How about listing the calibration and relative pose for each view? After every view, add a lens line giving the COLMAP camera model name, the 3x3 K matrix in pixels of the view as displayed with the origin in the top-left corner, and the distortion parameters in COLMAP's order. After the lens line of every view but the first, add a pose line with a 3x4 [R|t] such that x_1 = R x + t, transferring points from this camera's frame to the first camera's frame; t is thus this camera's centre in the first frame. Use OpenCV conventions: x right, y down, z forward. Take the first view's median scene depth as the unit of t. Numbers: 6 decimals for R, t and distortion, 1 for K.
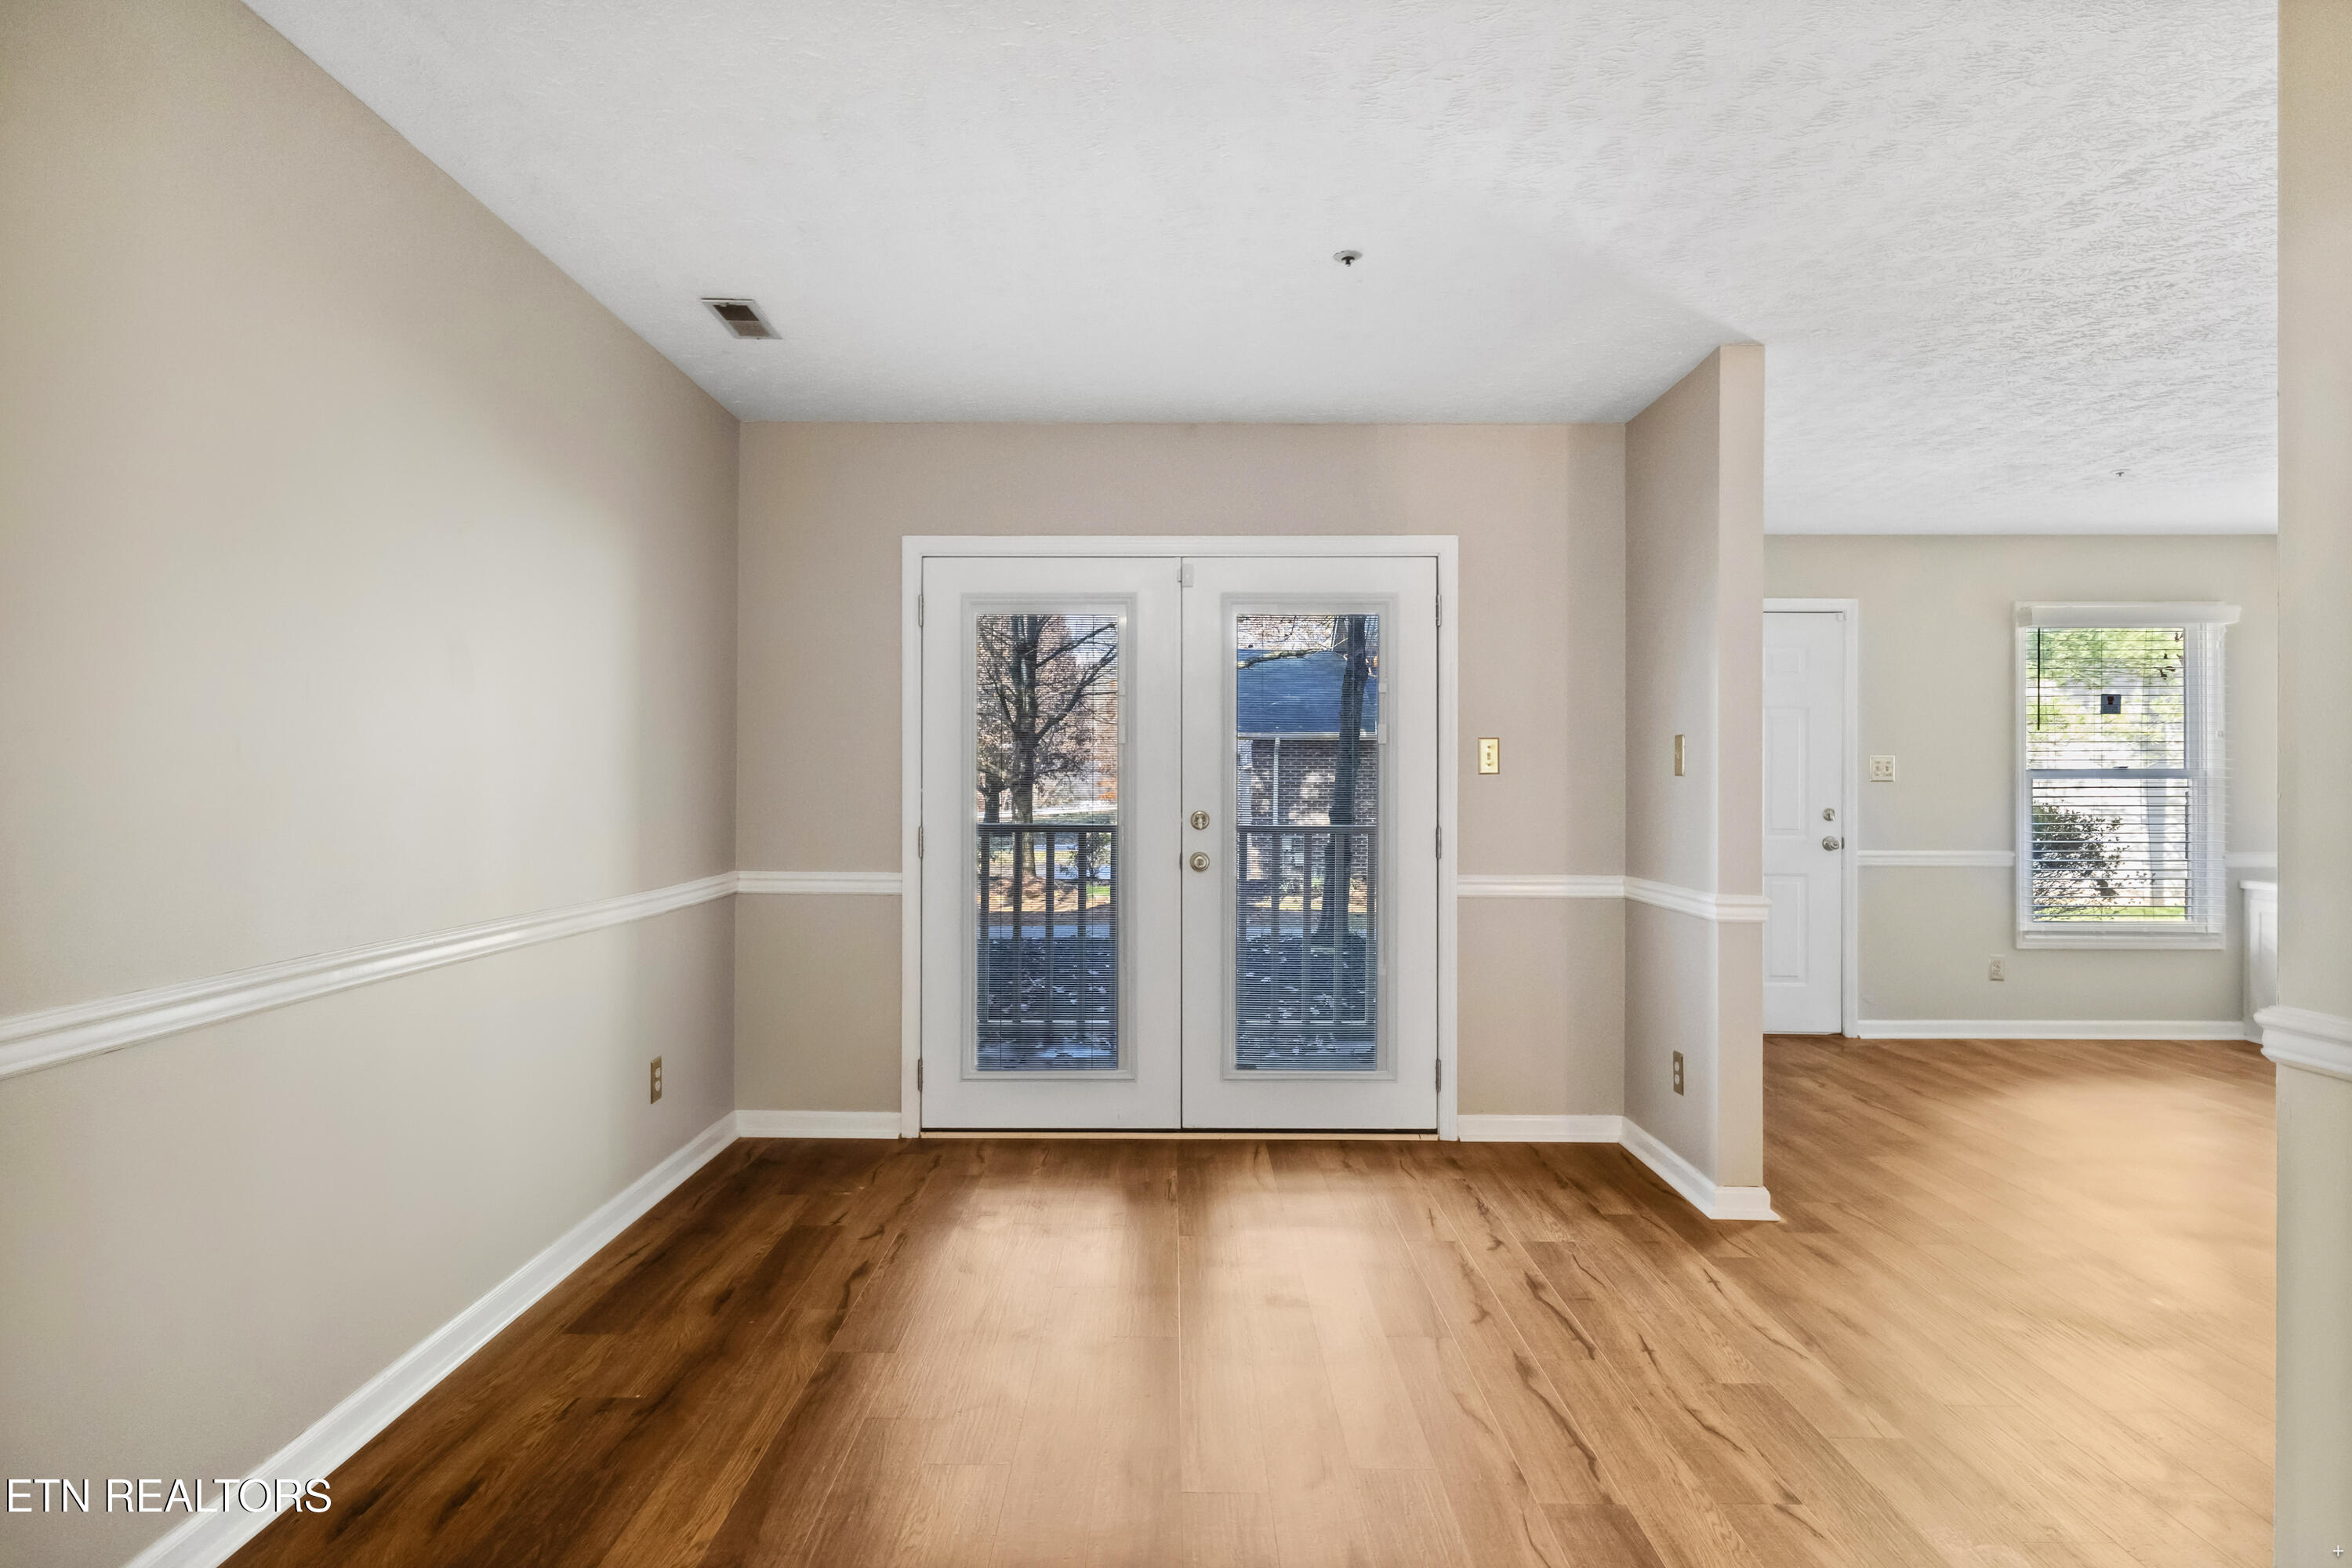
lens RADIAL K [[1268.7, 0, 1176.0], [0, 1268.7, 784.0], [0, 0, 1]] dist [-0.002606, -0.000839]
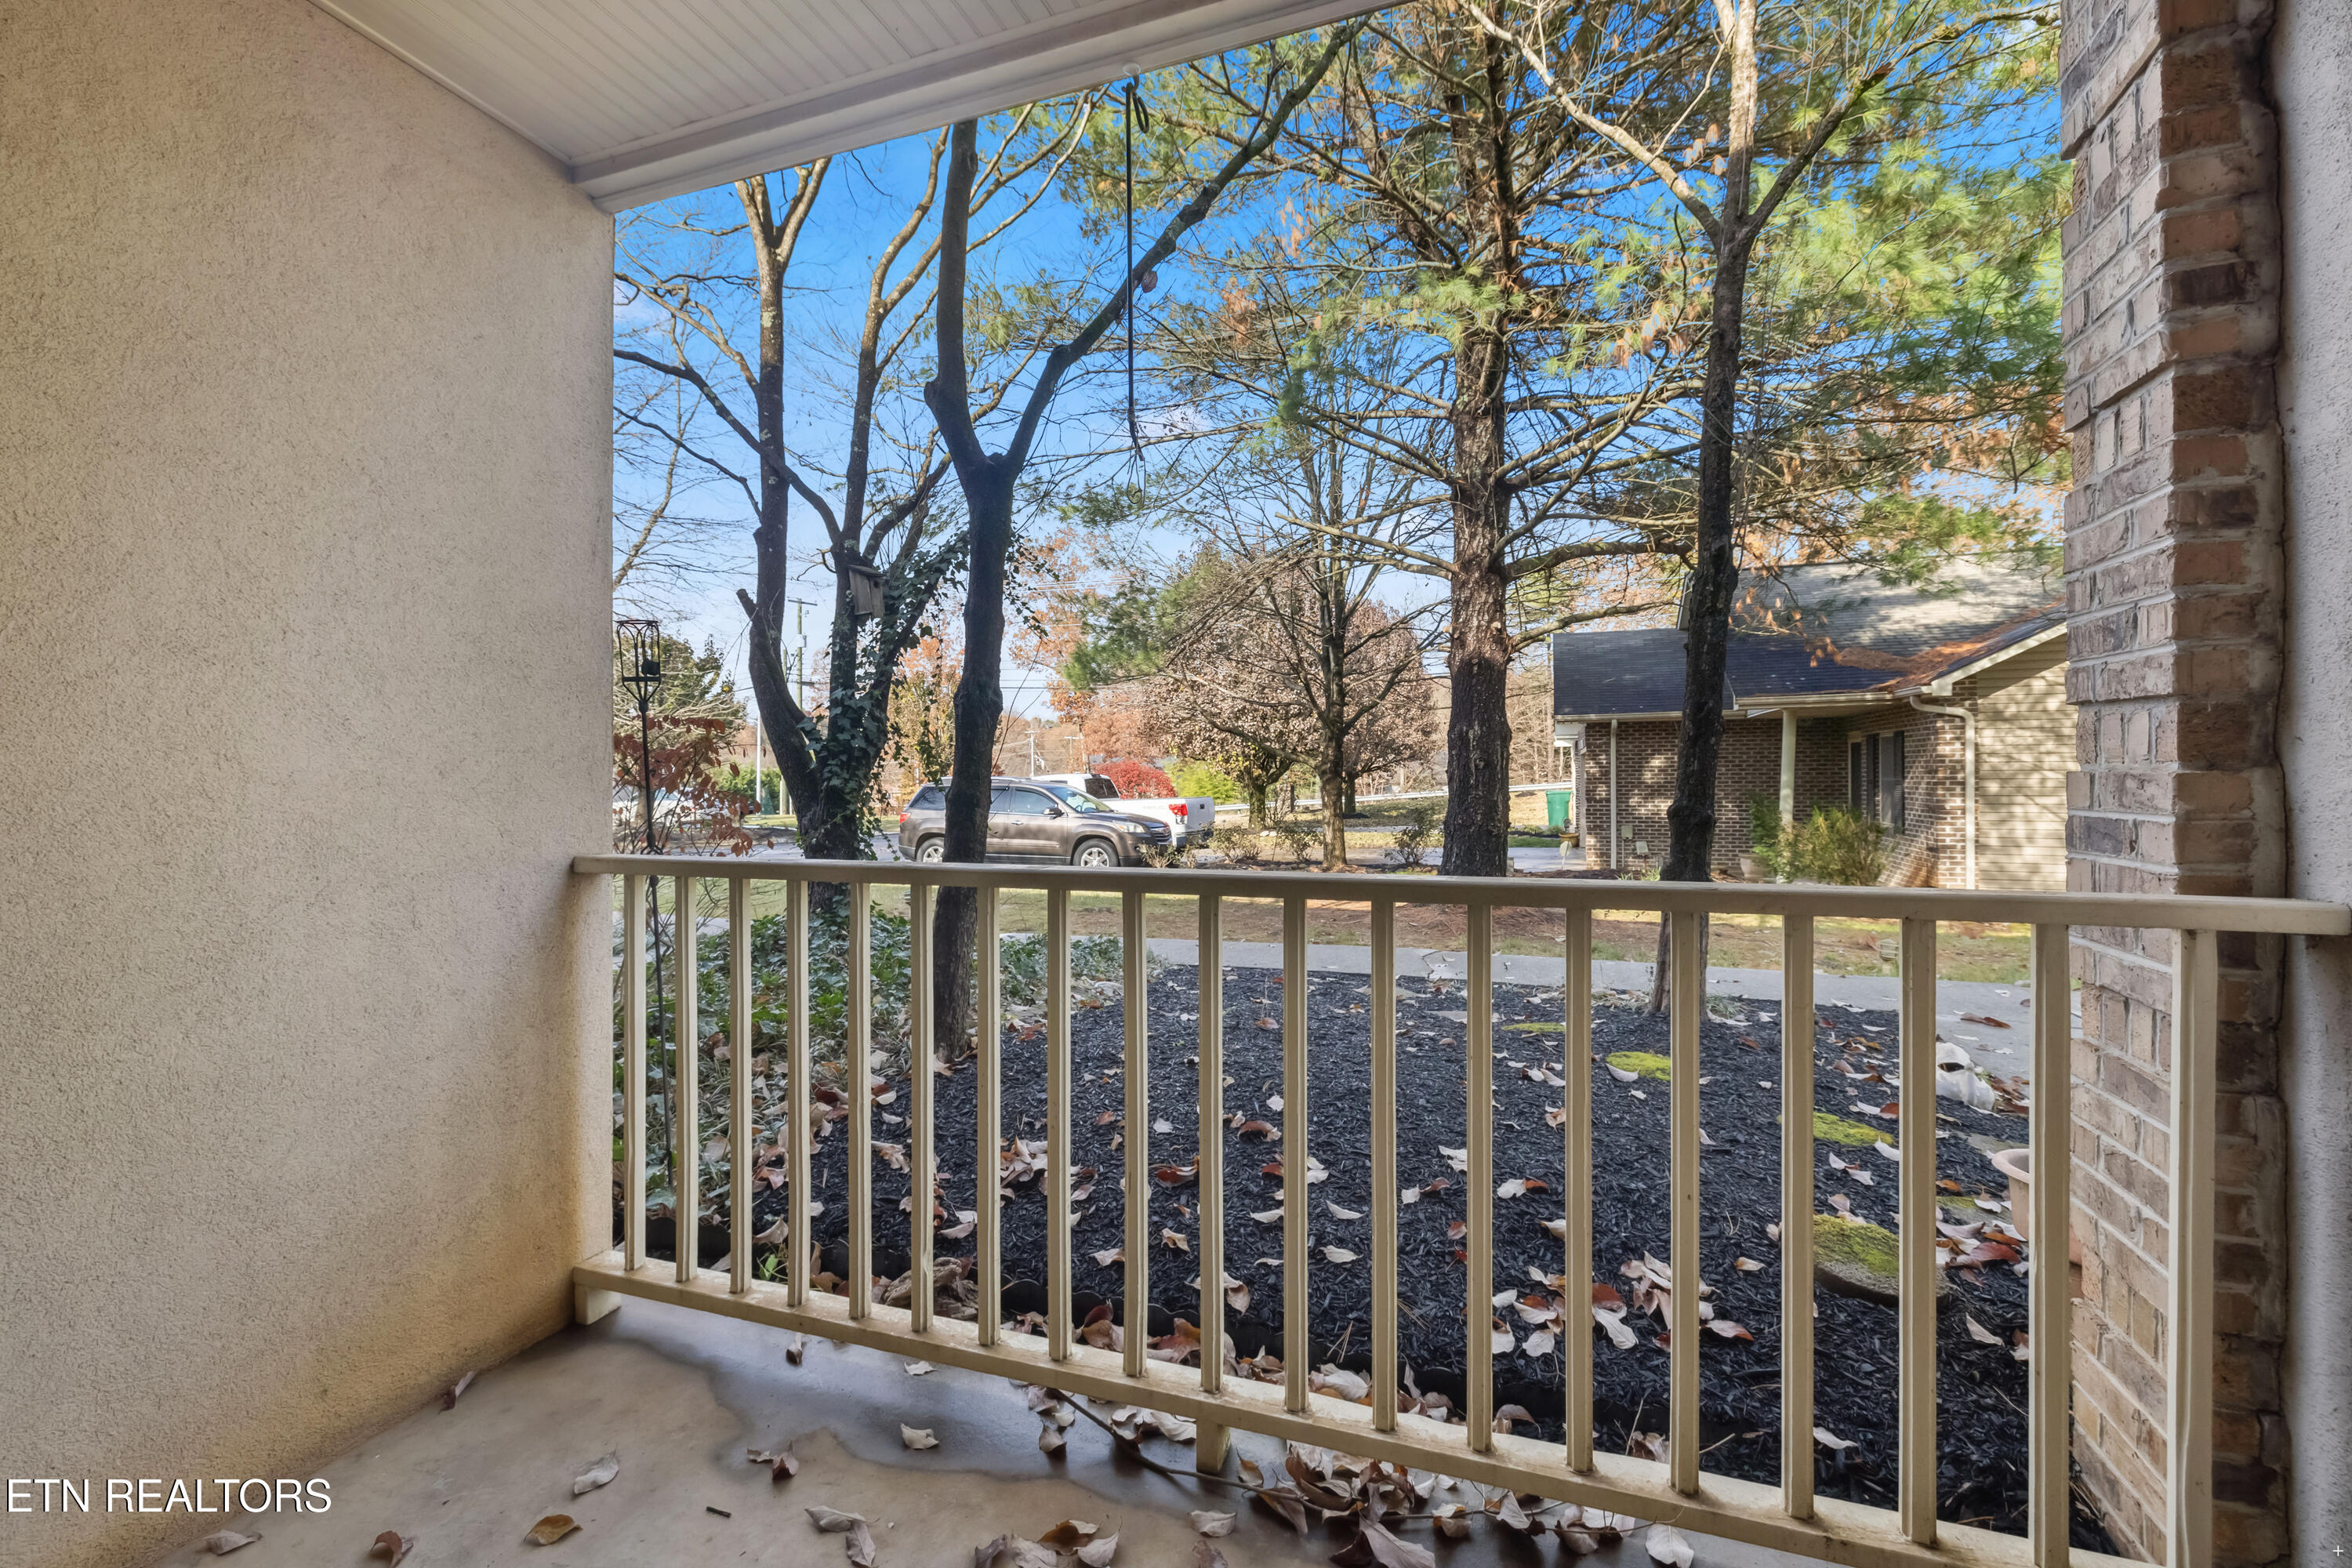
lens RADIAL K [[1008.0, 0, 1171.8], [0, 1008.0, 770.3], [0, 0, 1]] dist [-0.000894, 0.000184]
pose [[0.940614, -0.016009, -0.339101, 0.024138], [0.014926, 0.999872, -0.005802, 0.000778], [0.339150, 0.000396, 0.940732, 0.183547]]
